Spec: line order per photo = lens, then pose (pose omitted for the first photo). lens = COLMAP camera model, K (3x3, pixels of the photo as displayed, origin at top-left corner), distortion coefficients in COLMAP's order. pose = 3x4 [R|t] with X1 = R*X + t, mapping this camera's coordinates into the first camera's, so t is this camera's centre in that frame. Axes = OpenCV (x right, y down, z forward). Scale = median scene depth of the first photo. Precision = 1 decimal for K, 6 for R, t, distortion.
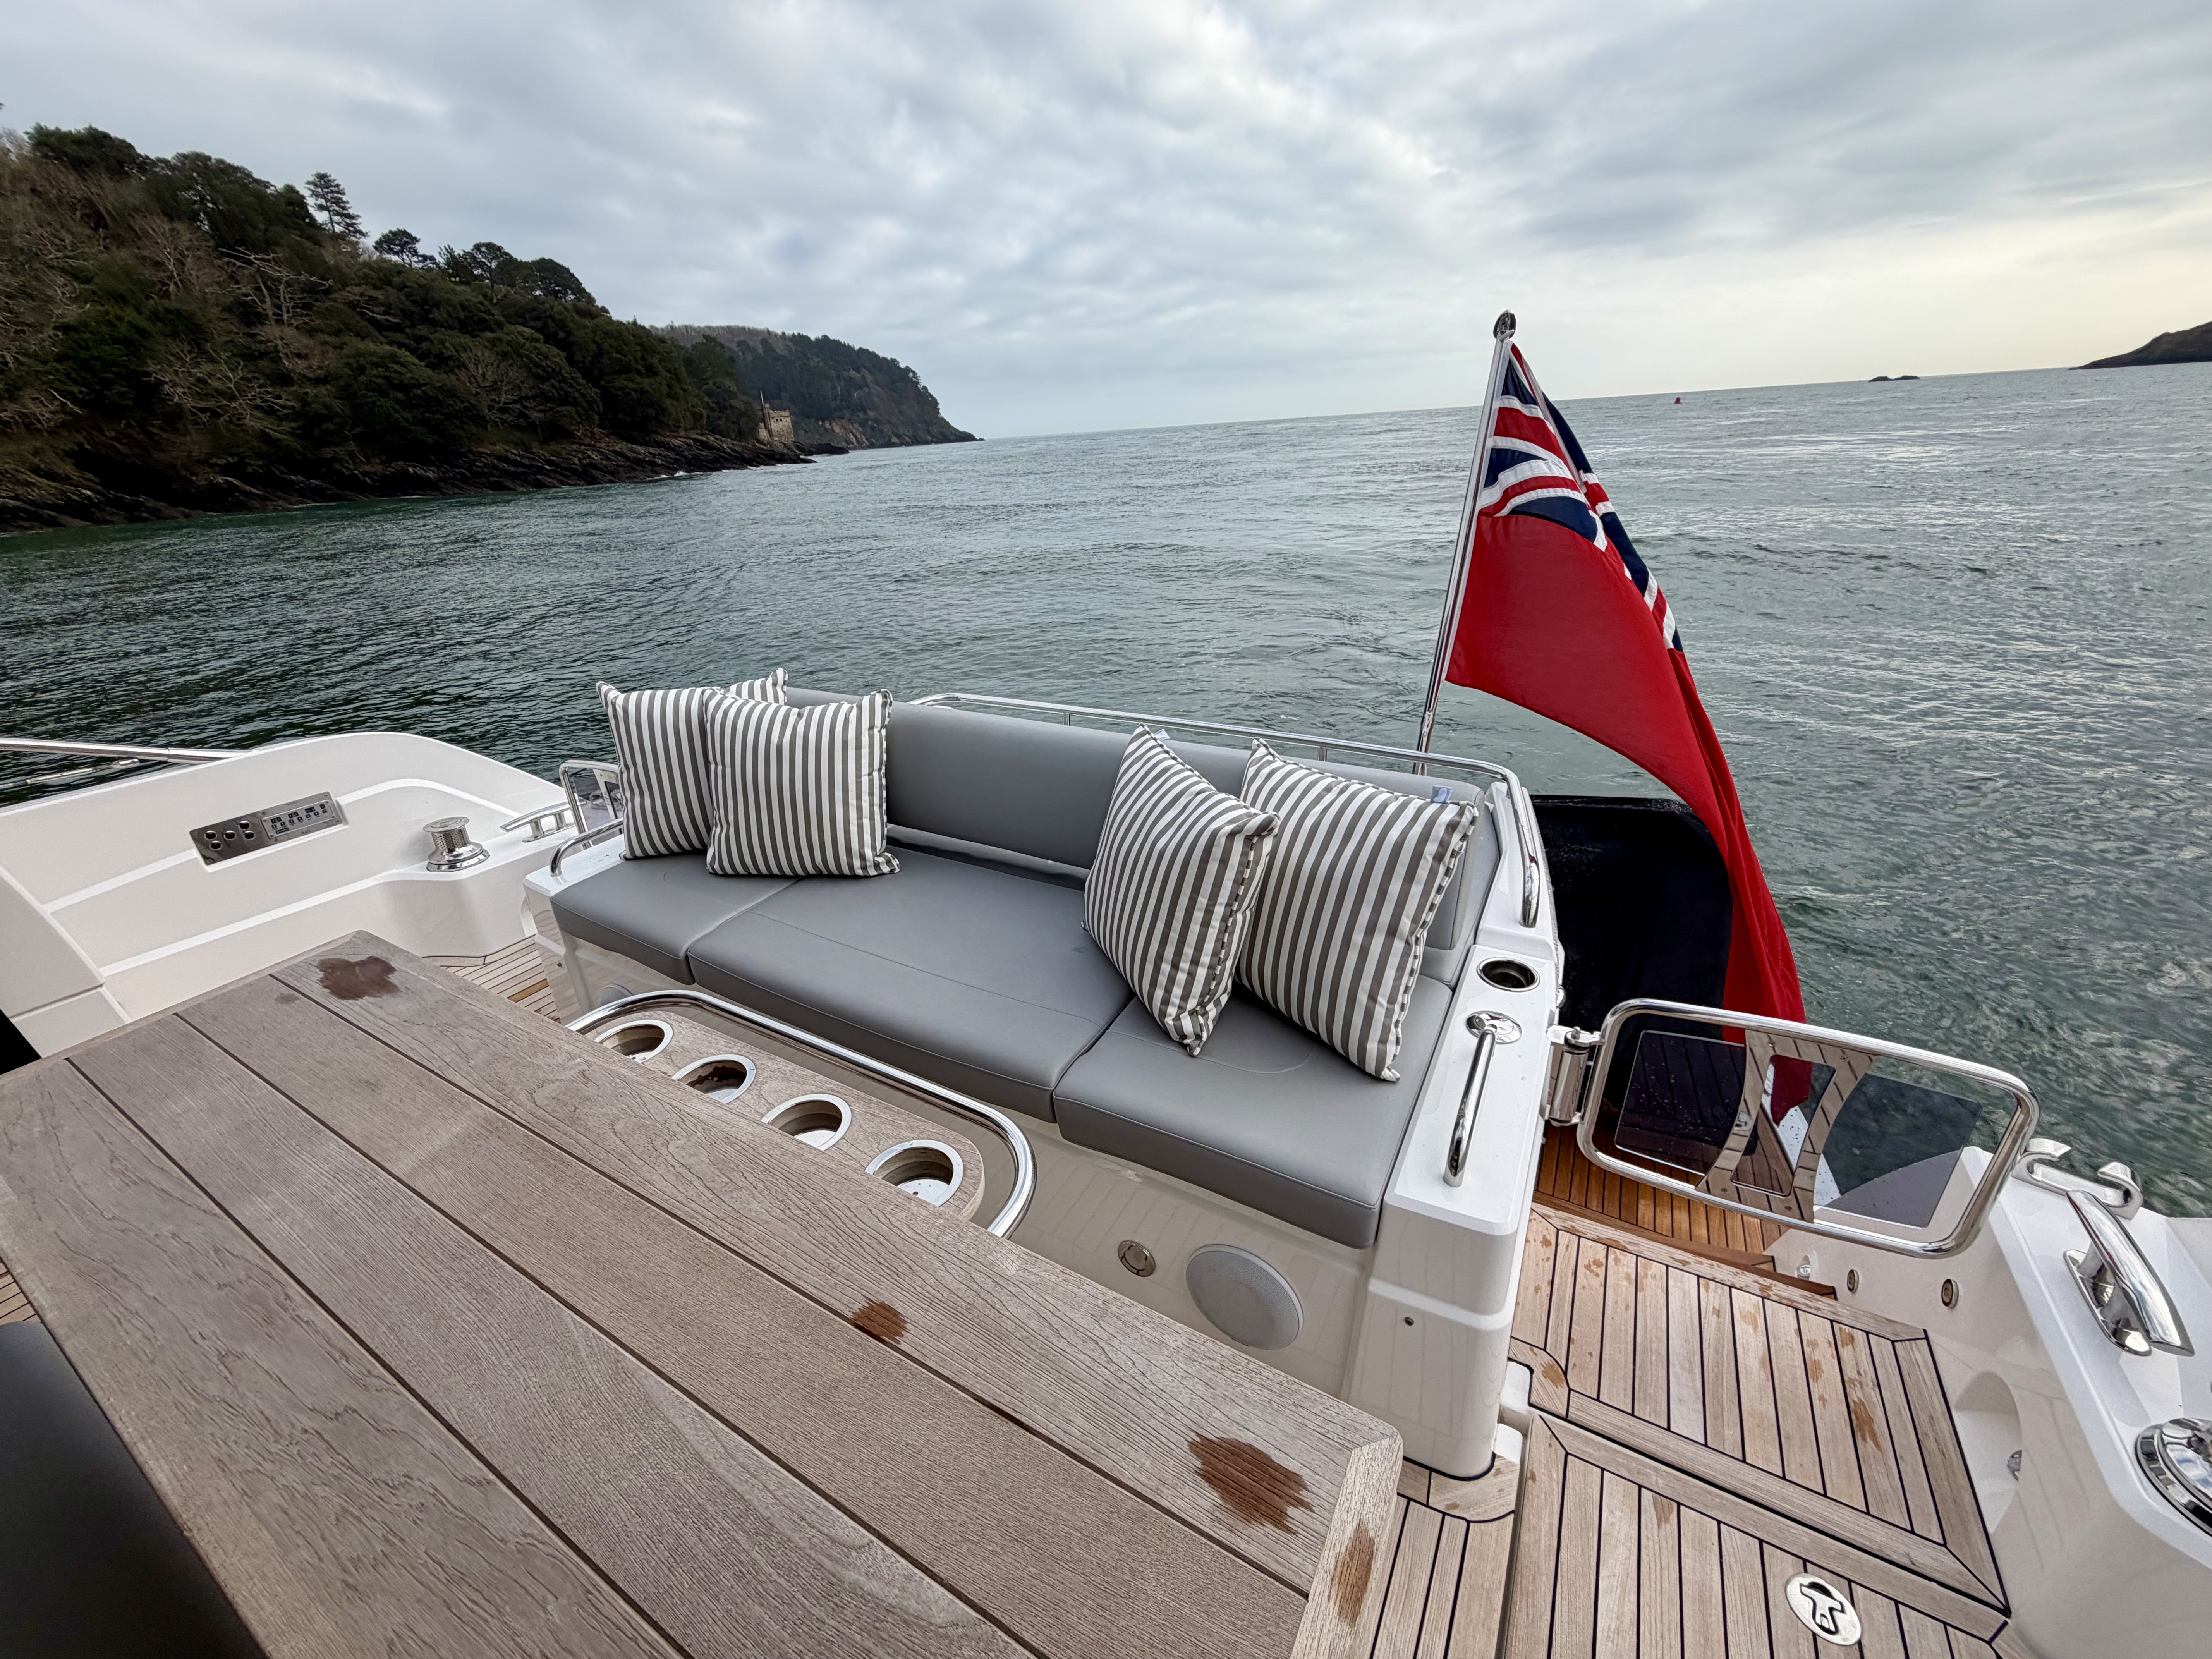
lens RADIAL K [[879.7, 0, 1097.5], [0, 879.7, 837.4], [0, 0, 1]] dist [-0.003552, 0.000618]
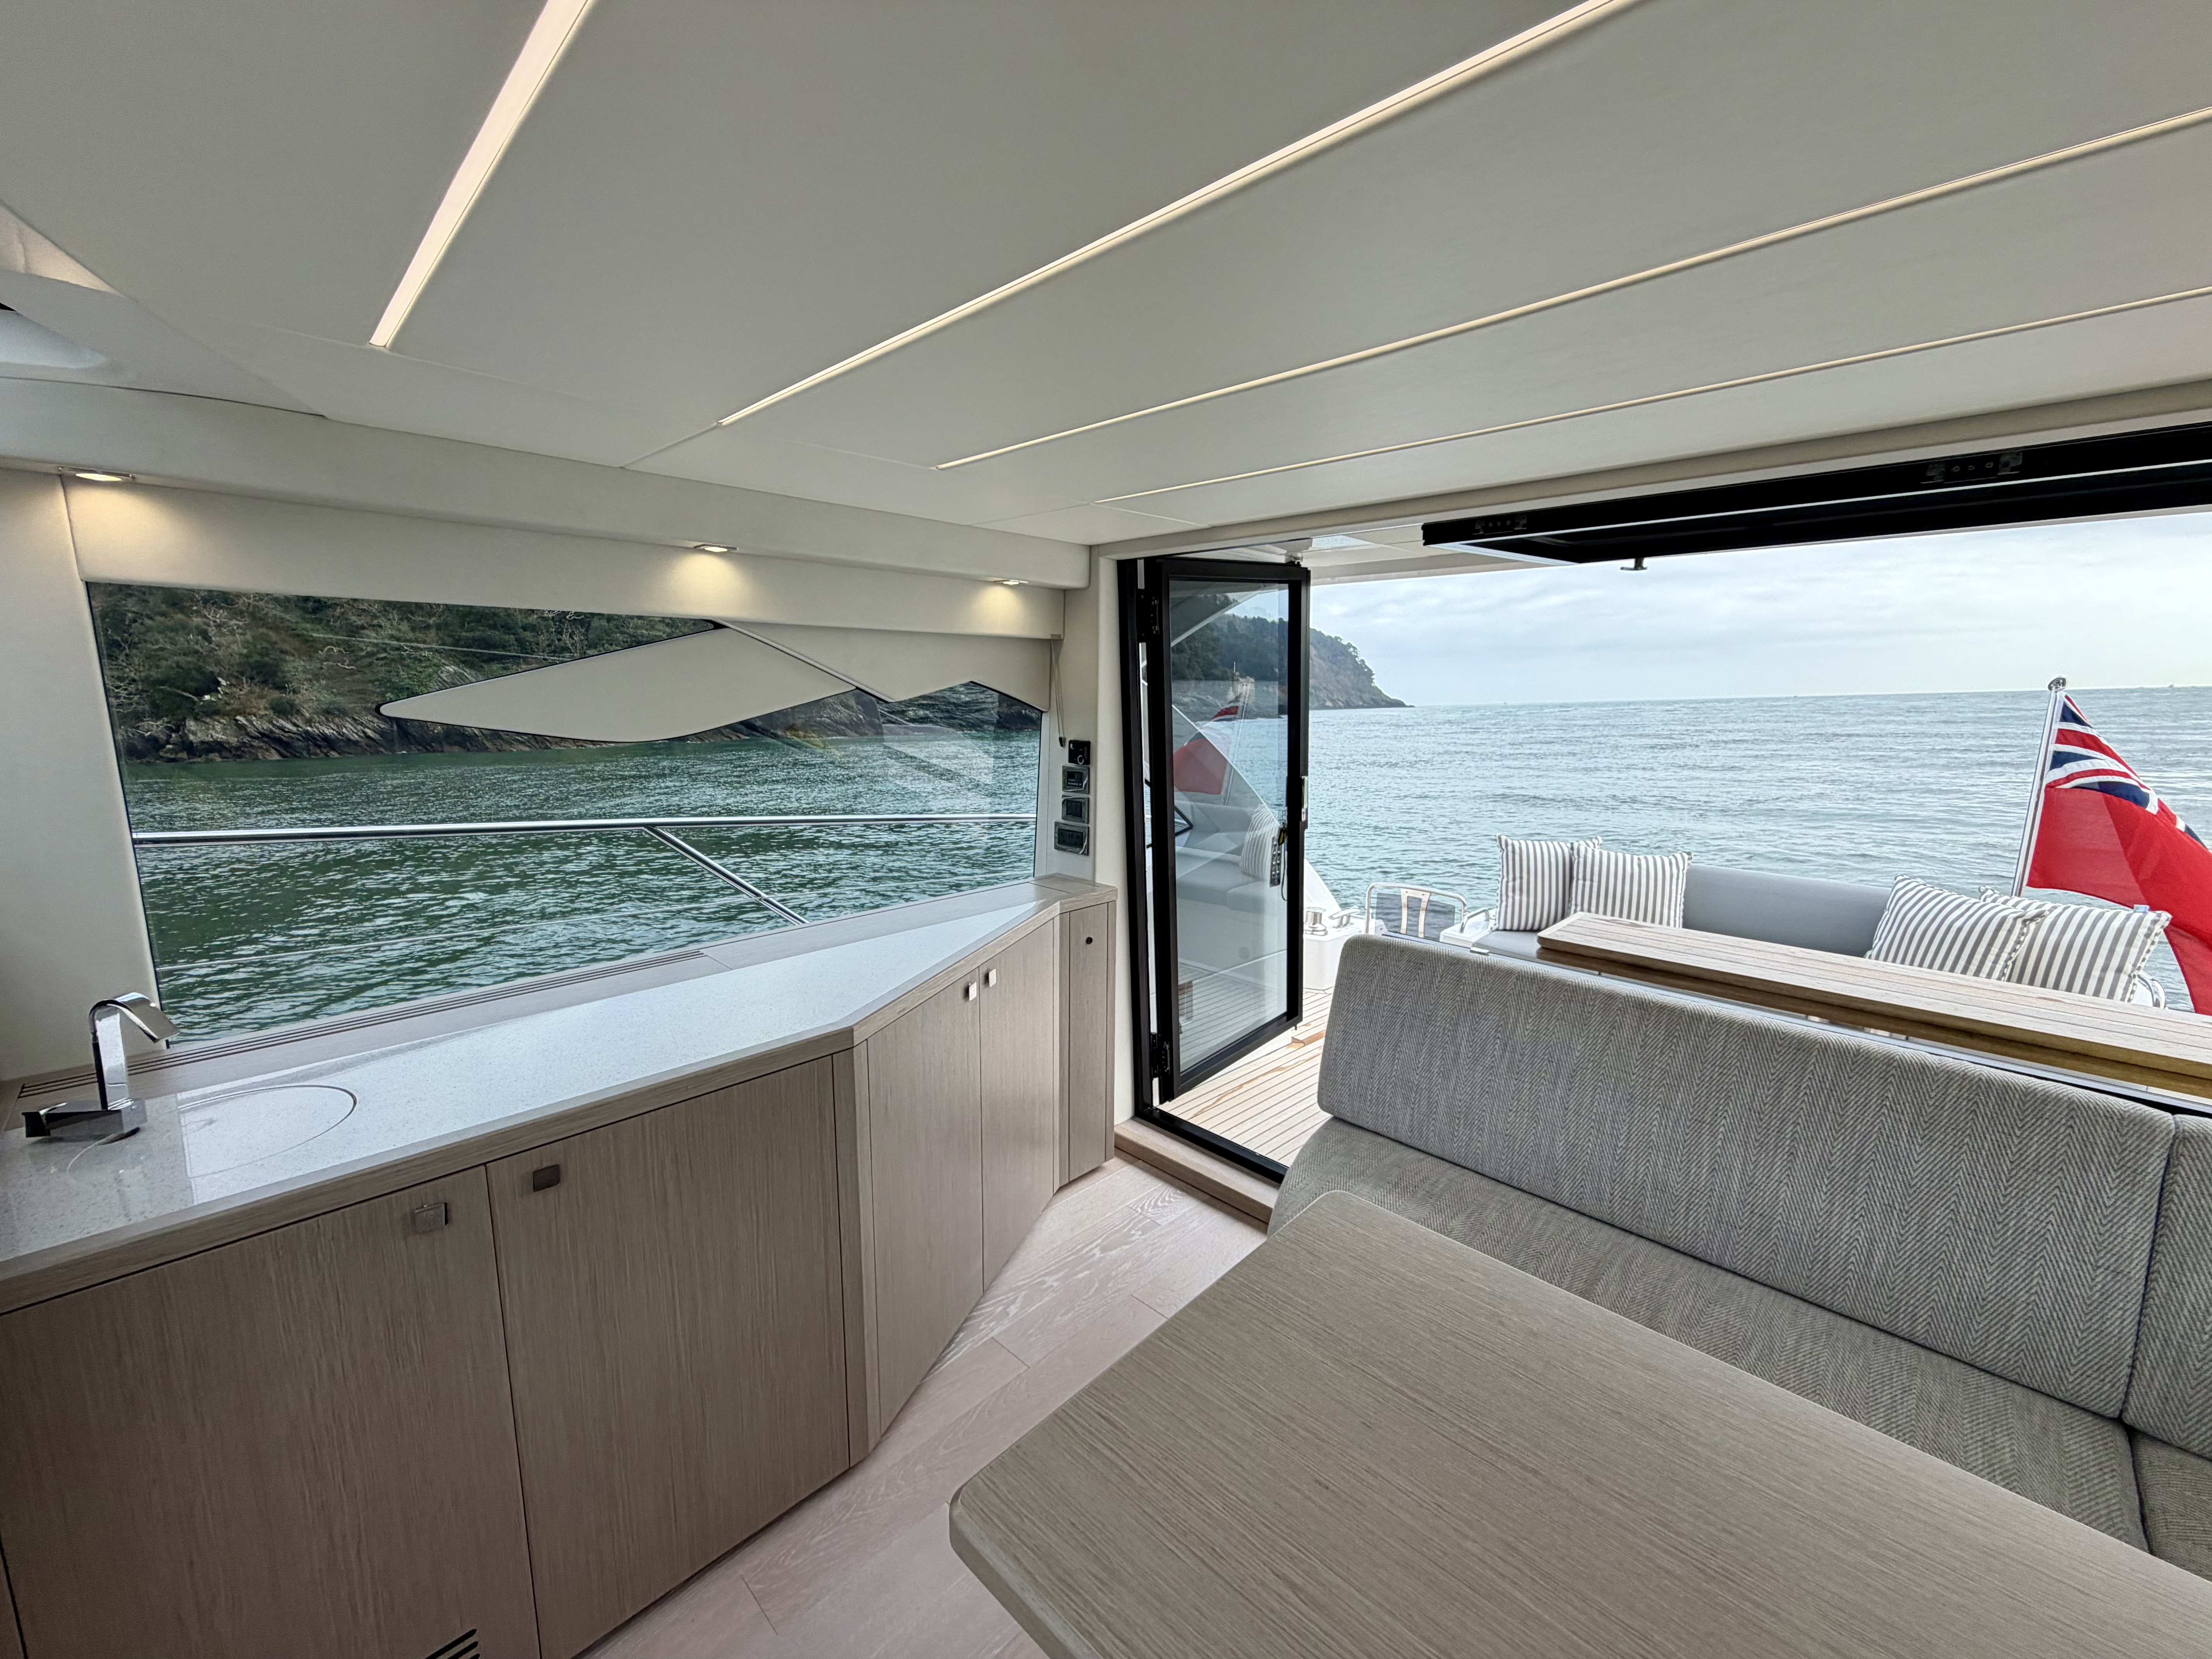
lens RADIAL K [[879.7, 0, 1100.8], [0, 879.7, 829.9], [0, 0, 1]] dist [-0.003552, 0.000618]
pose [[0.964211, 0.089648, -0.249522, -1.216663], [-0.152903, 0.956857, -0.247073, 0.541613], [0.216607, 0.276383, 0.936319, -1.263364]]
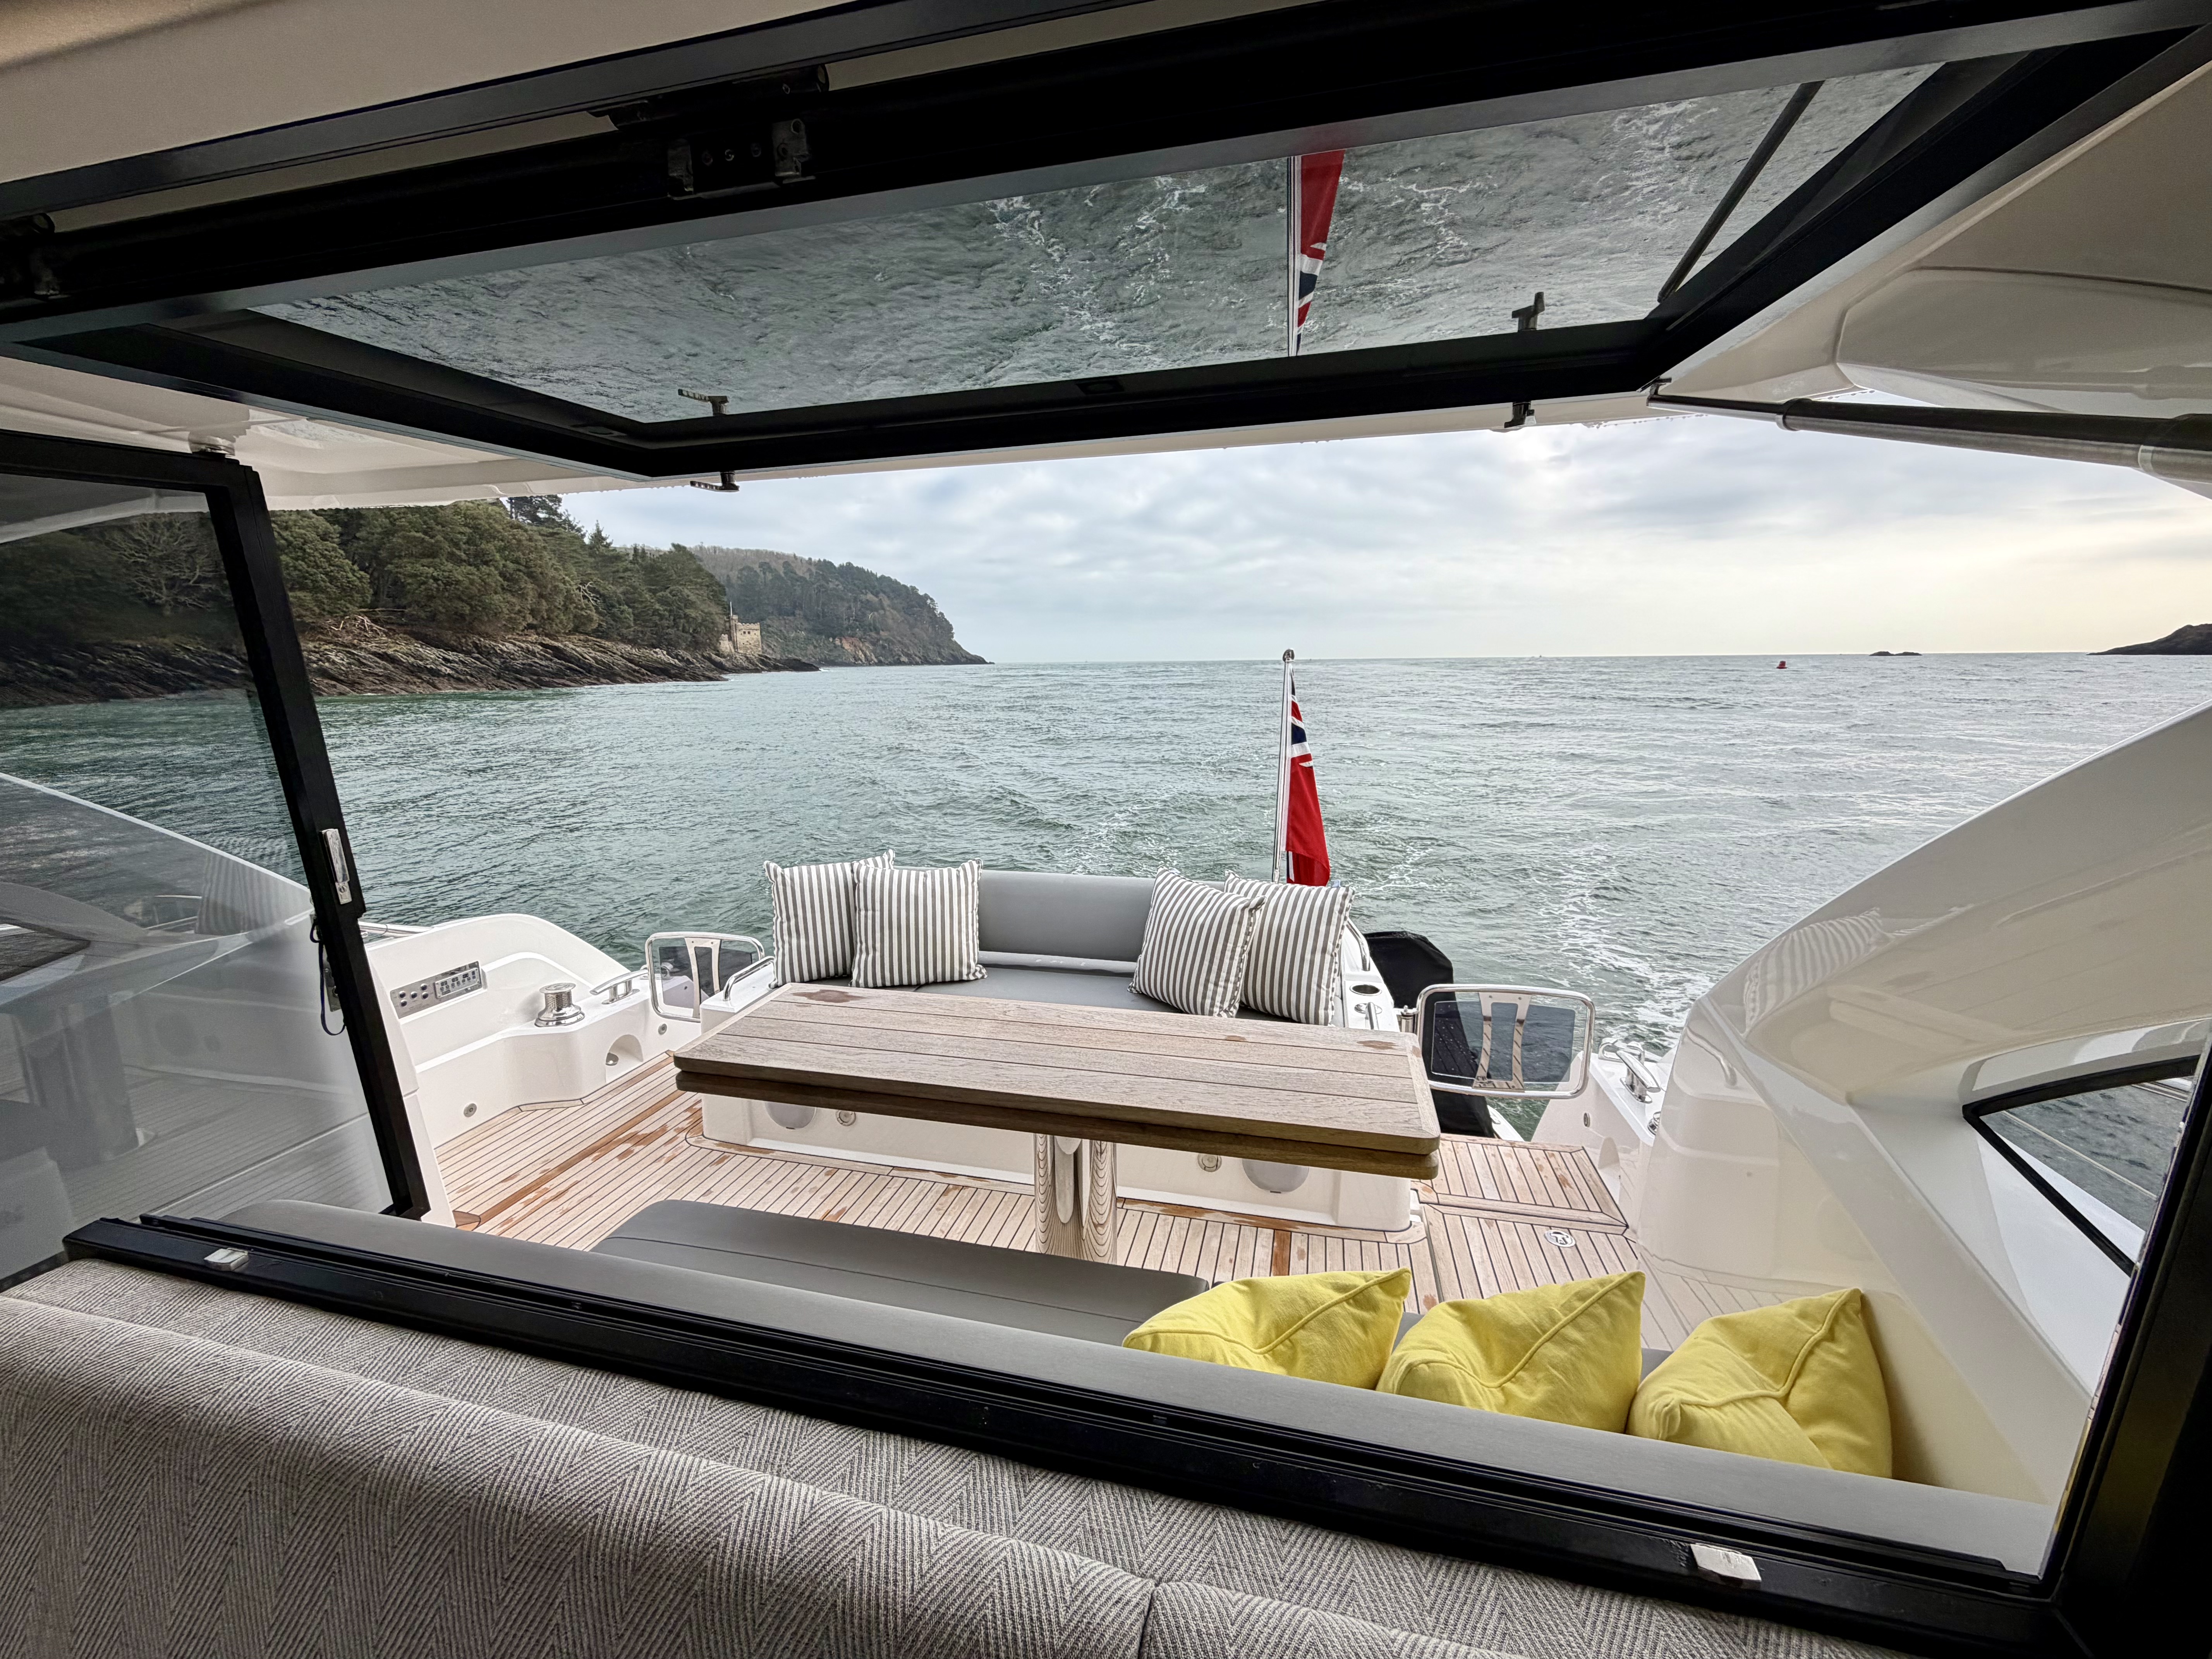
lens RADIAL K [[879.7, 0, 1101.0], [0, 879.7, 841.3], [0, 0, 1]] dist [-0.003552, 0.000618]
pose [[0.959305, -0.019085, 0.281728, -0.590139], [0.088567, 0.967704, -0.236020, 0.239452], [-0.268125, 0.251367, 0.930013, -0.664500]]
